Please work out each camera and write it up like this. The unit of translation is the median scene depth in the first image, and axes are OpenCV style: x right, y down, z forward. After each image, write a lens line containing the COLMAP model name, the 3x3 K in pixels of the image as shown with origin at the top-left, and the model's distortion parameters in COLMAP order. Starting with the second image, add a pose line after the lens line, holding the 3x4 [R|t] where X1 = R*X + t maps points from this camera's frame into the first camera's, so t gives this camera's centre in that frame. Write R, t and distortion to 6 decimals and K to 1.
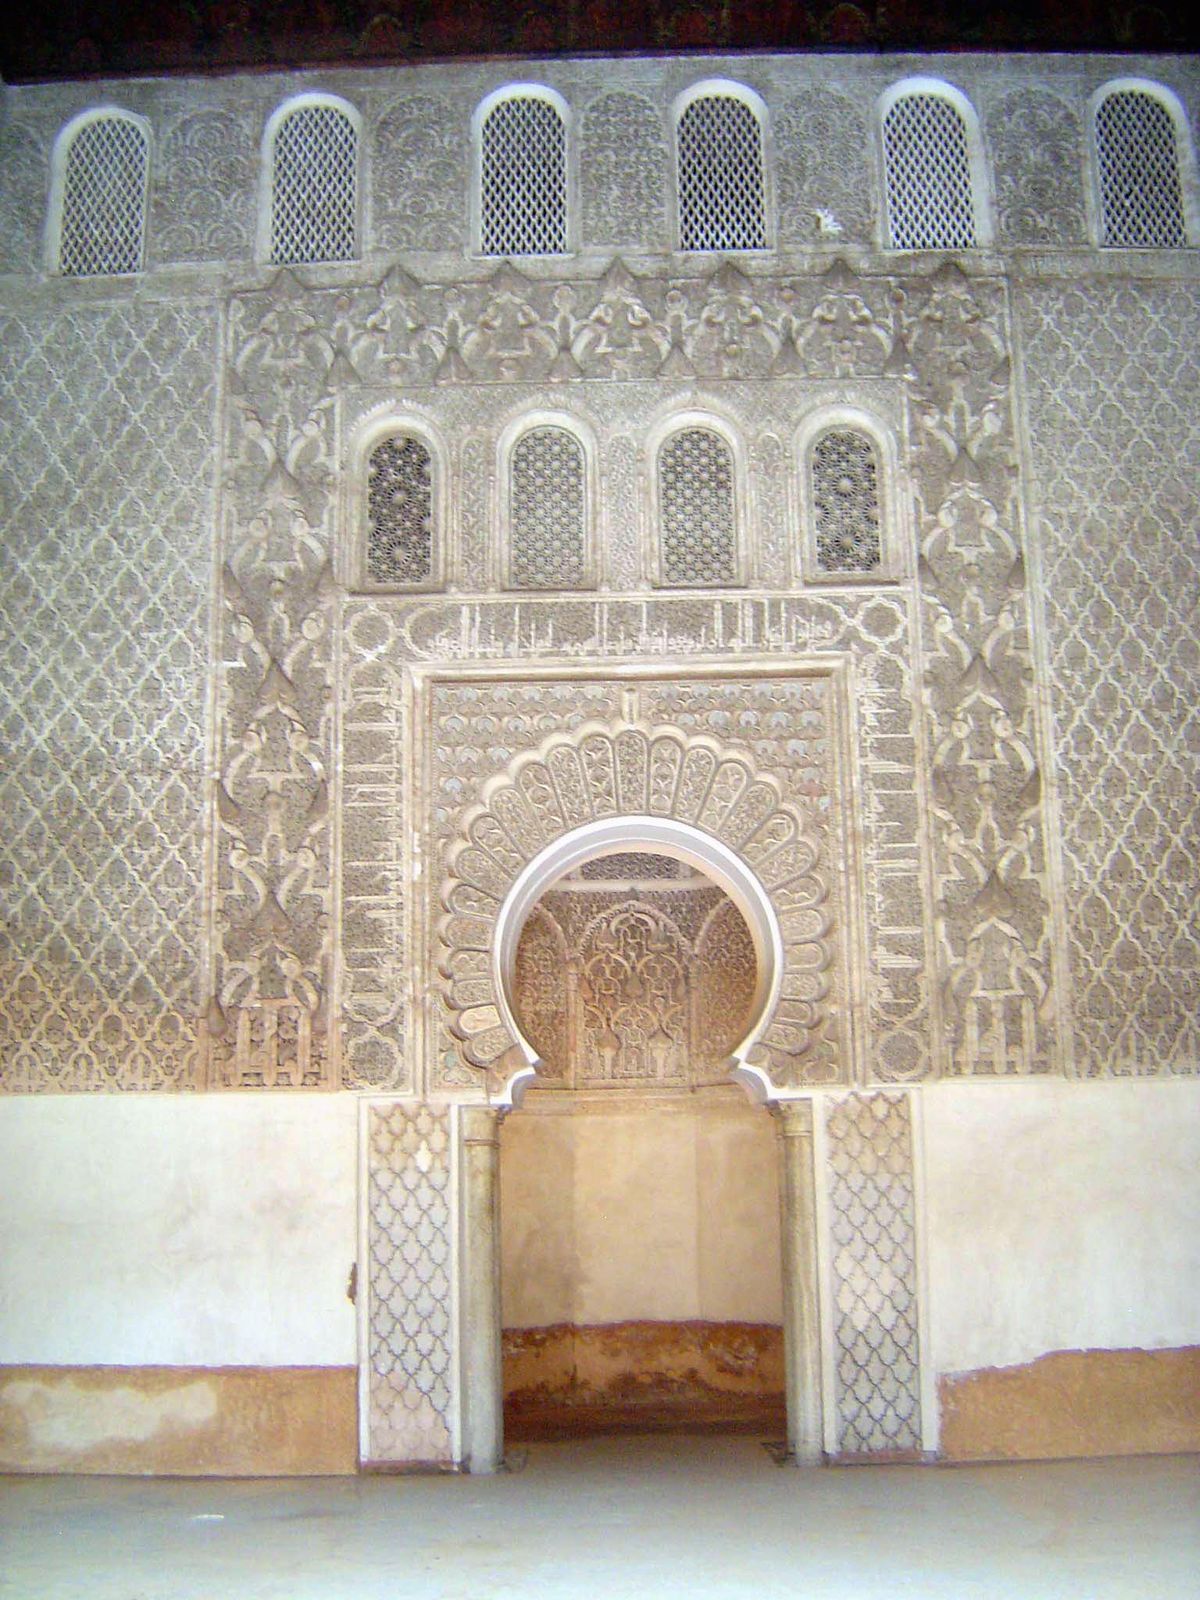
lens RADIAL K [[1813.4, 0, 600.0], [0, 1813.4, 800.0], [0, 0, 1]] dist [-0.114511, -0.054502]
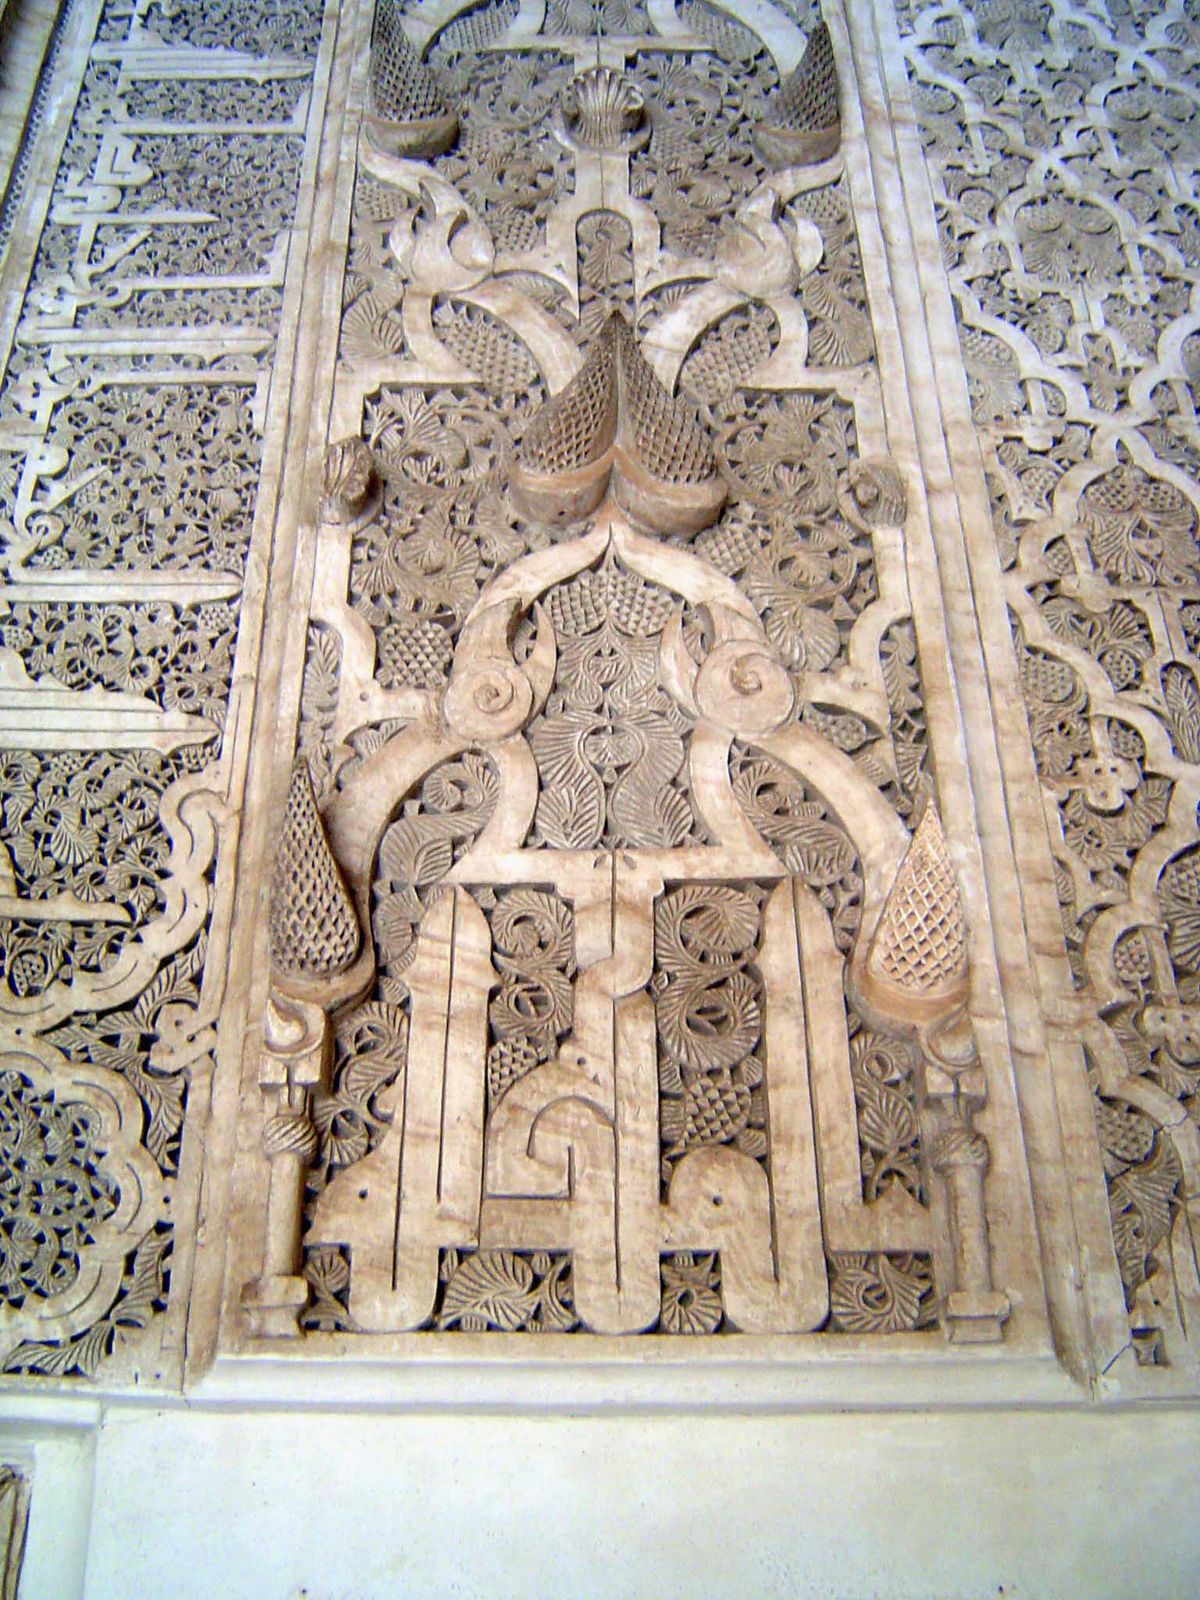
lens RADIAL K [[1813.4, 0, 600.0], [0, 1813.4, 800.0], [0, 0, 1]] dist [-0.114511, -0.054502]
pose [[0.999962, 0.008557, -0.001593, 0.217481], [-0.008521, 0.924967, -0.379951, 0.164638], [-0.001778, 0.379950, 0.925005, 0.833307]]
